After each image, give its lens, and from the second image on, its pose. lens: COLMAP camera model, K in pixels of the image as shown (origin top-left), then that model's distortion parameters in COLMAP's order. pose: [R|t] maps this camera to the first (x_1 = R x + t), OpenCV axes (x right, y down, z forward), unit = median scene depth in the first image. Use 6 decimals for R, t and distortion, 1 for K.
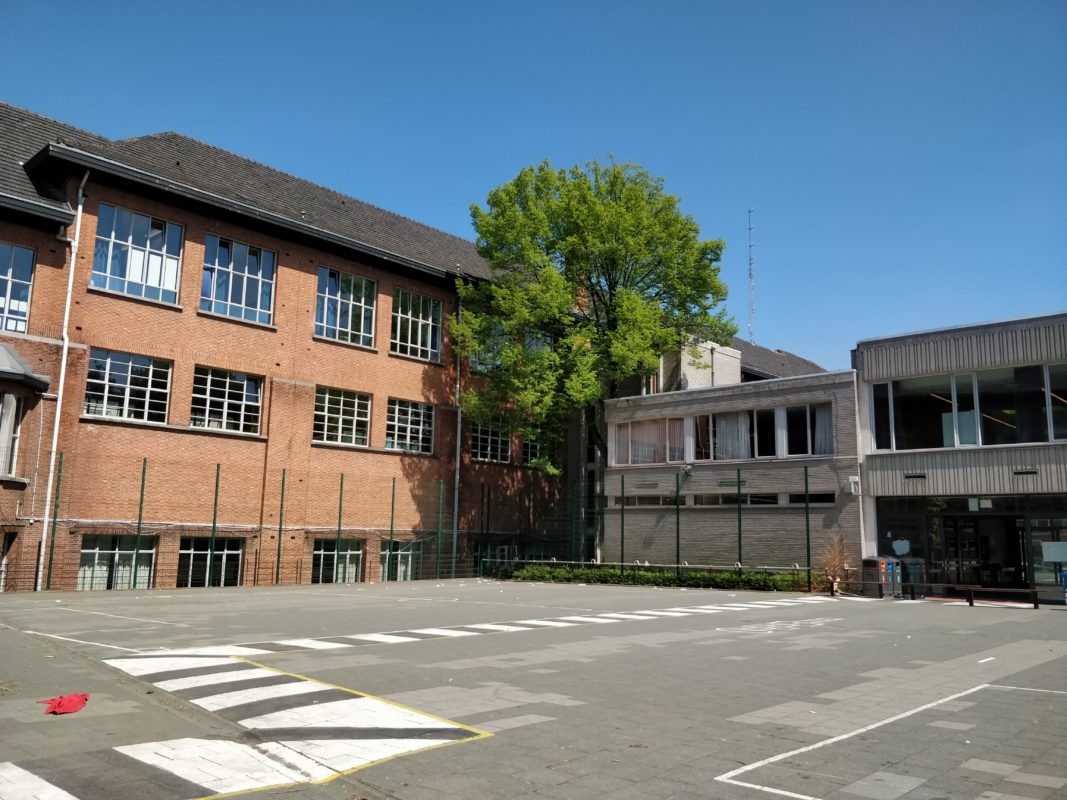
lens RADIAL K [[854.5, 0, 533.5], [0, 854.5, 400.0], [0, 0, 1]] dist [-0.002914, -0.000234]
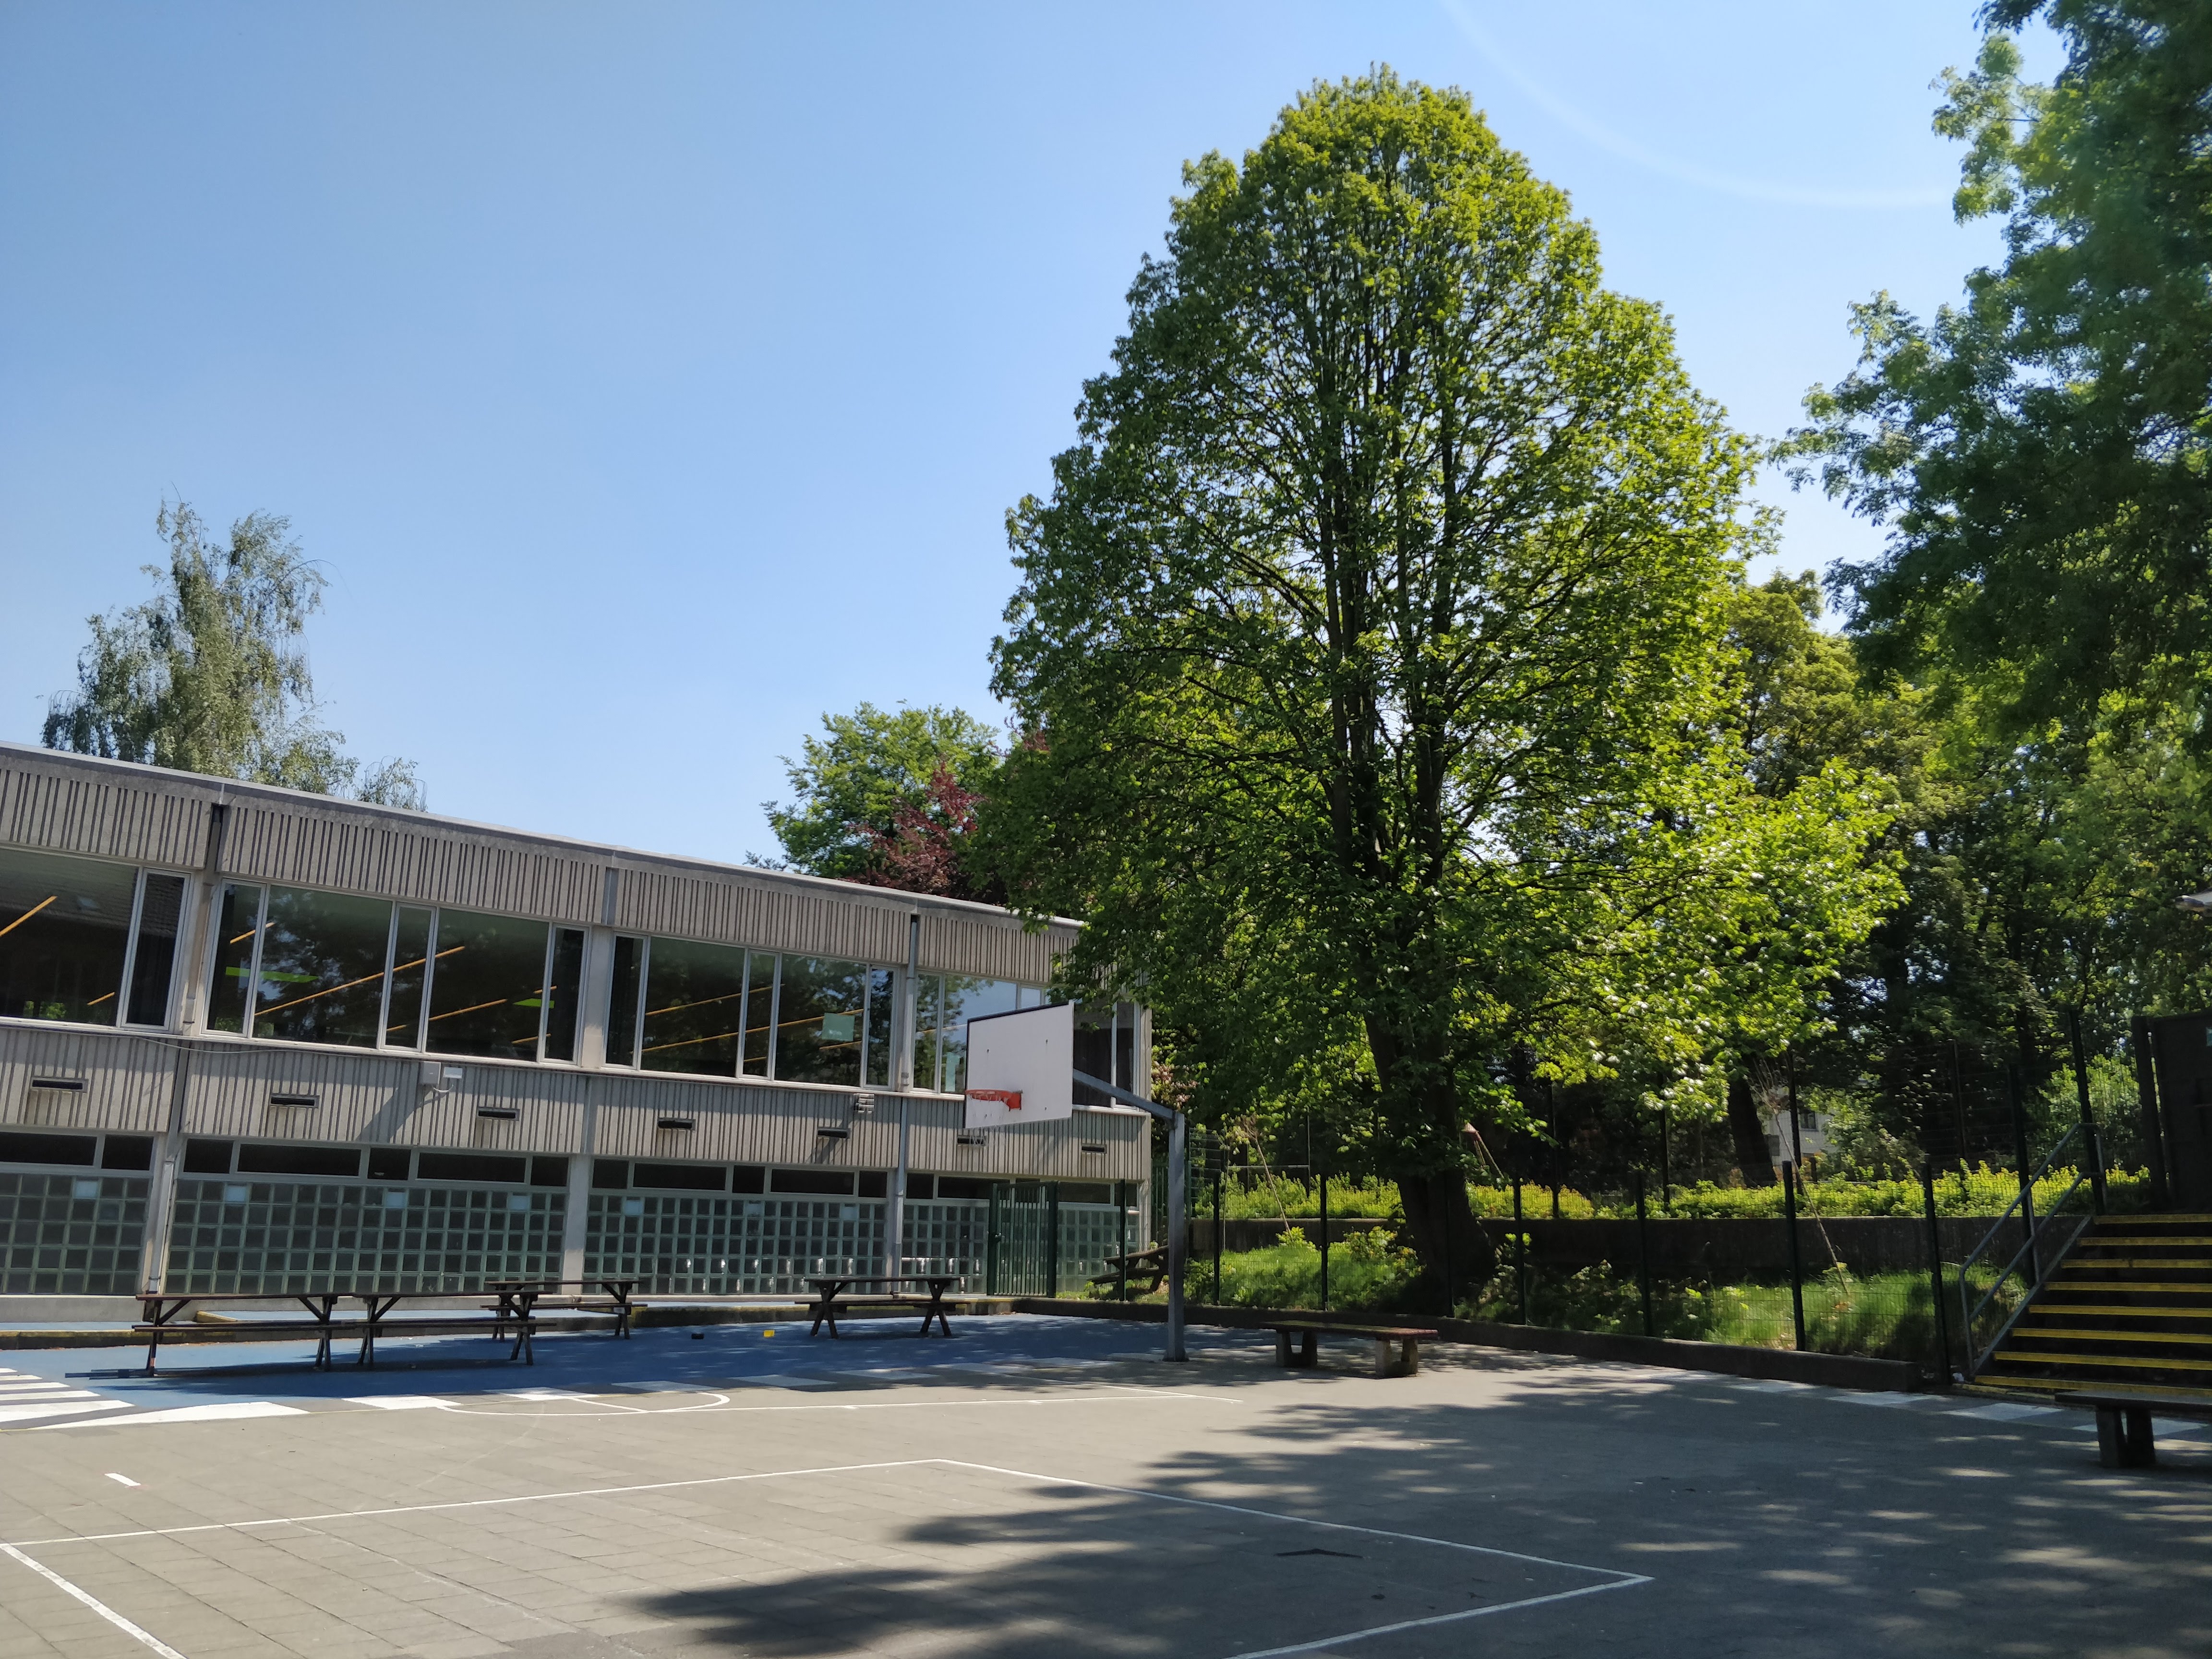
lens RADIAL K [[1771.4, 0, 1106.0], [0, 1771.4, 829.5], [0, 0, 1]] dist [-0.002914, -0.000234]
pose [[0.113471, 0.223526, 0.968071, -0.498692], [-0.175092, 0.963613, -0.201973, 0.065218], [-0.977991, -0.146584, 0.148480, 0.428398]]
